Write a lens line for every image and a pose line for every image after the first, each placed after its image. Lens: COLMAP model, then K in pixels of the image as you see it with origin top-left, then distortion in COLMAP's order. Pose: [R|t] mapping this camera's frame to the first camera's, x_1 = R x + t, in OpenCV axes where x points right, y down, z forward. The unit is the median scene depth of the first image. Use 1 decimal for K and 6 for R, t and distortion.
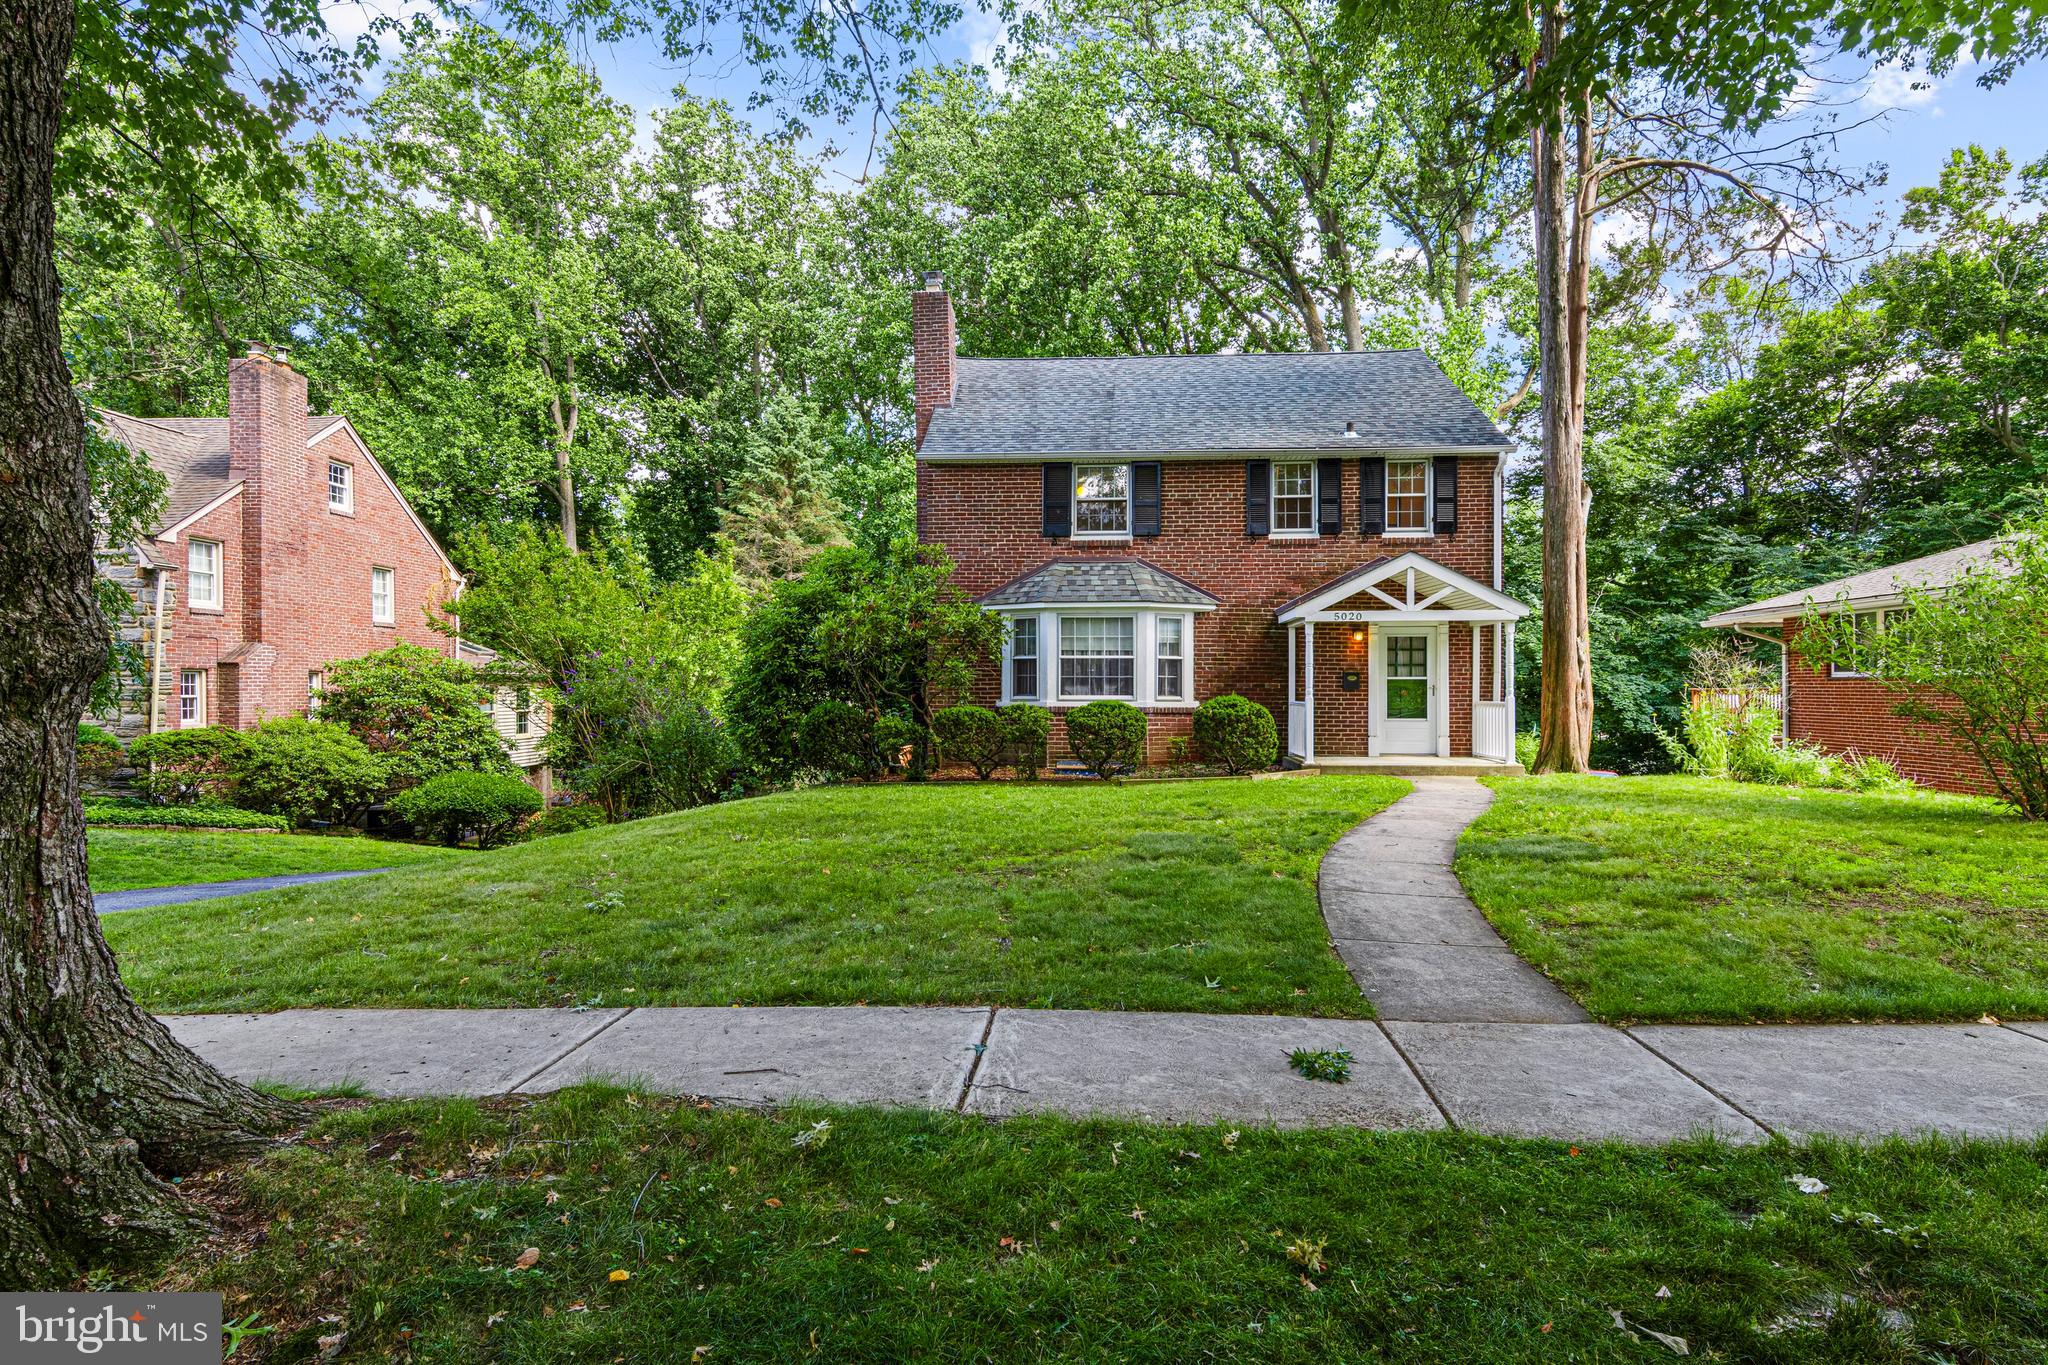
lens RADIAL K [[1052.7, 0, 1012.3], [0, 1052.7, 683.7], [0, 0, 1]] dist [0.014829, -0.007352]
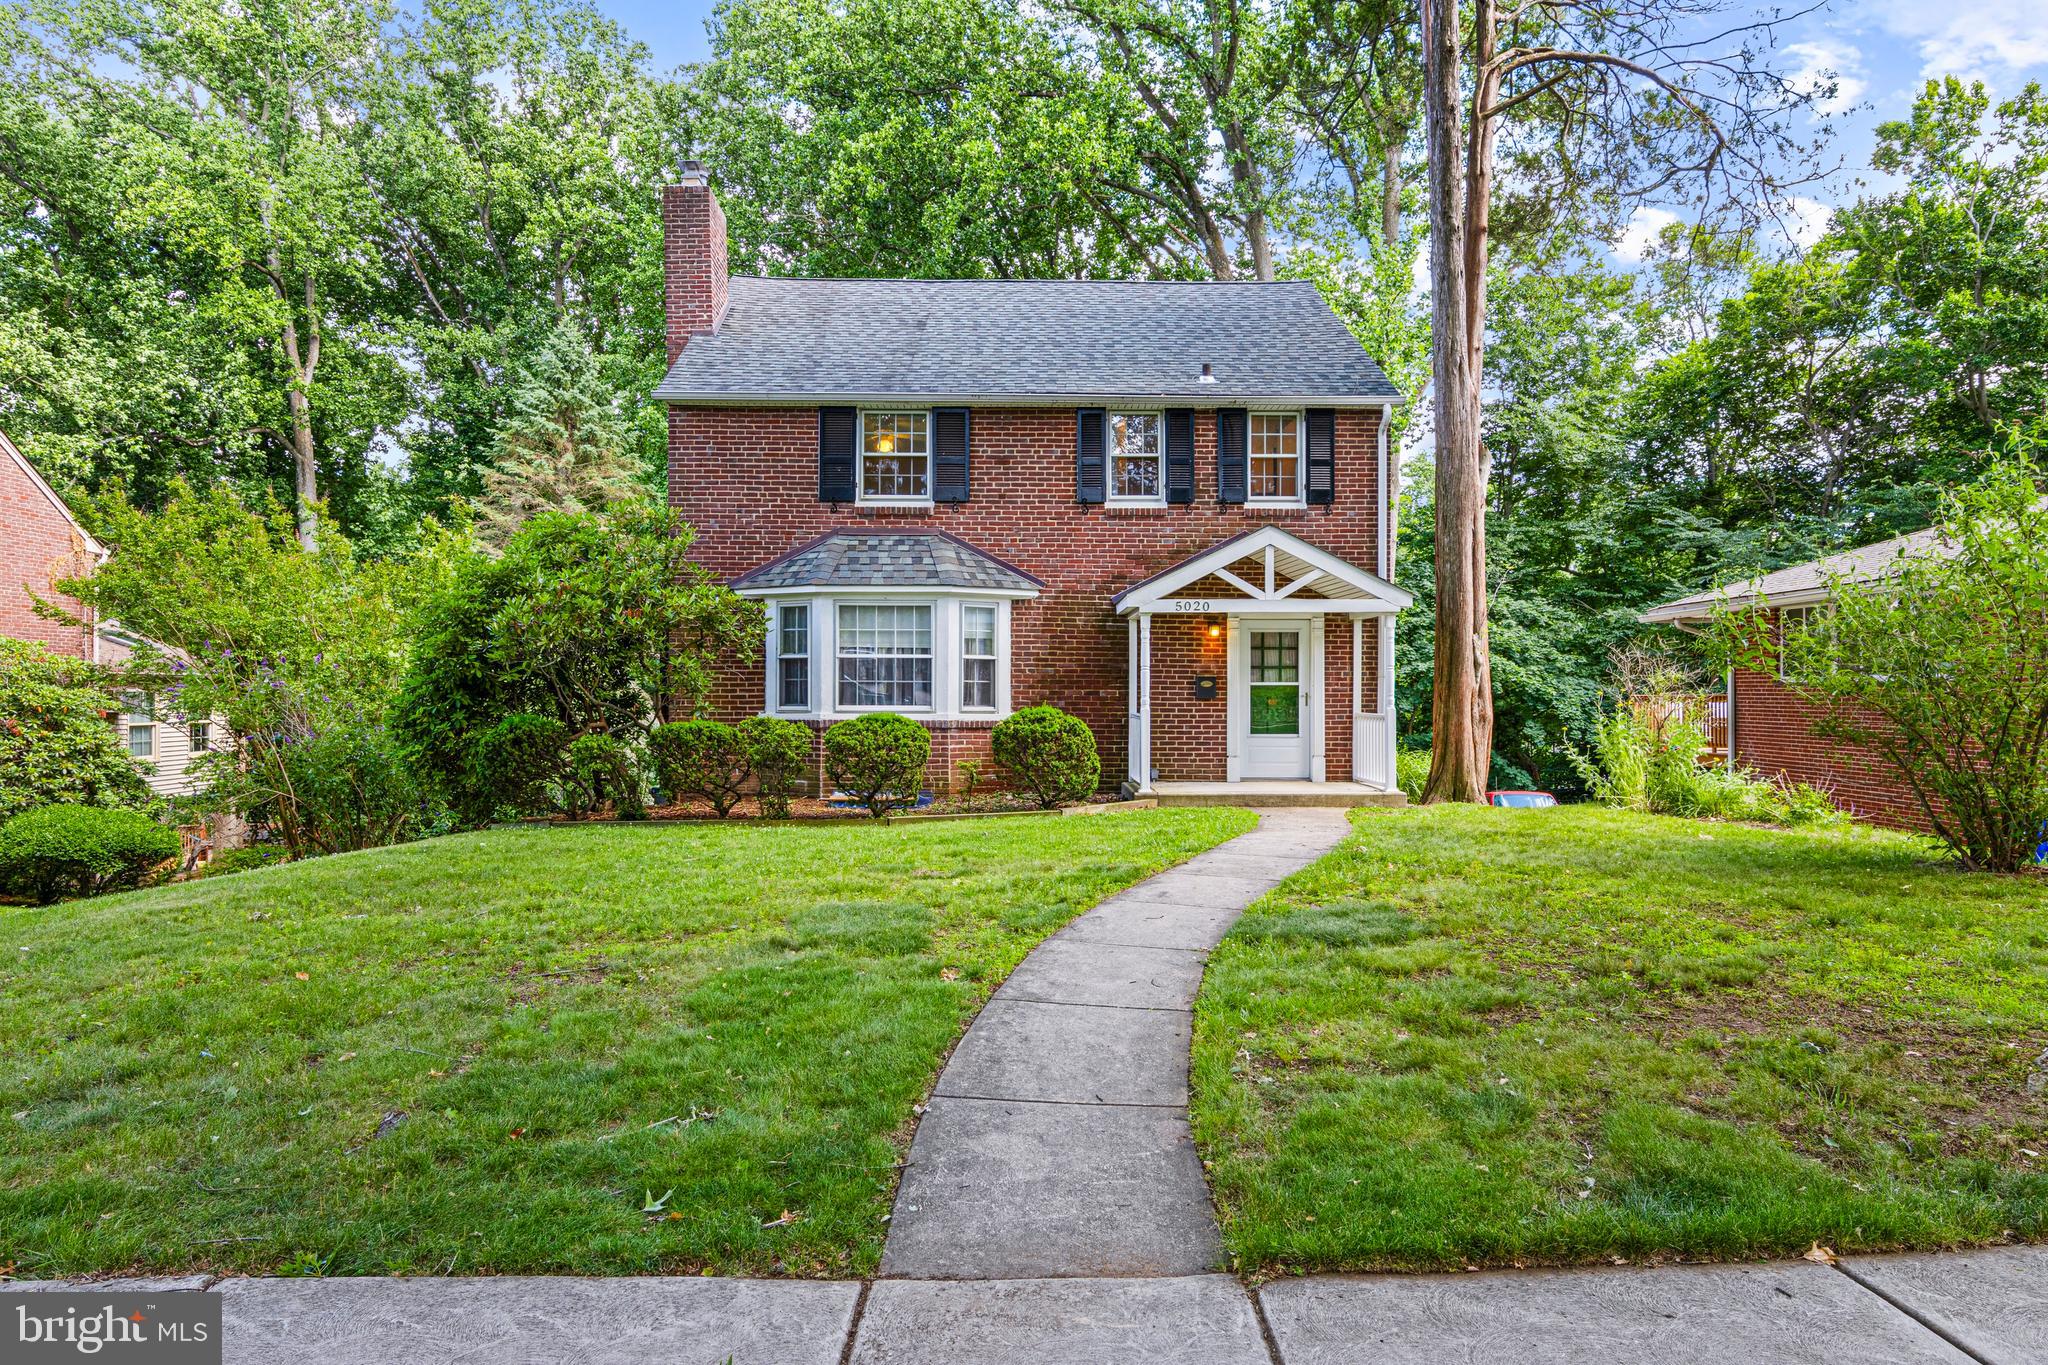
lens RADIAL K [[1217.7, 0, 1032.3], [0, 1217.7, 685.1], [0, 0, 1]] dist [0.008674, -0.006405]
pose [[0.996491, 0.001535, 0.083682, 0.111653], [-0.001634, 0.999998, 0.001114, -0.005132], [-0.083680, -0.001246, 0.996492, 0.090420]]
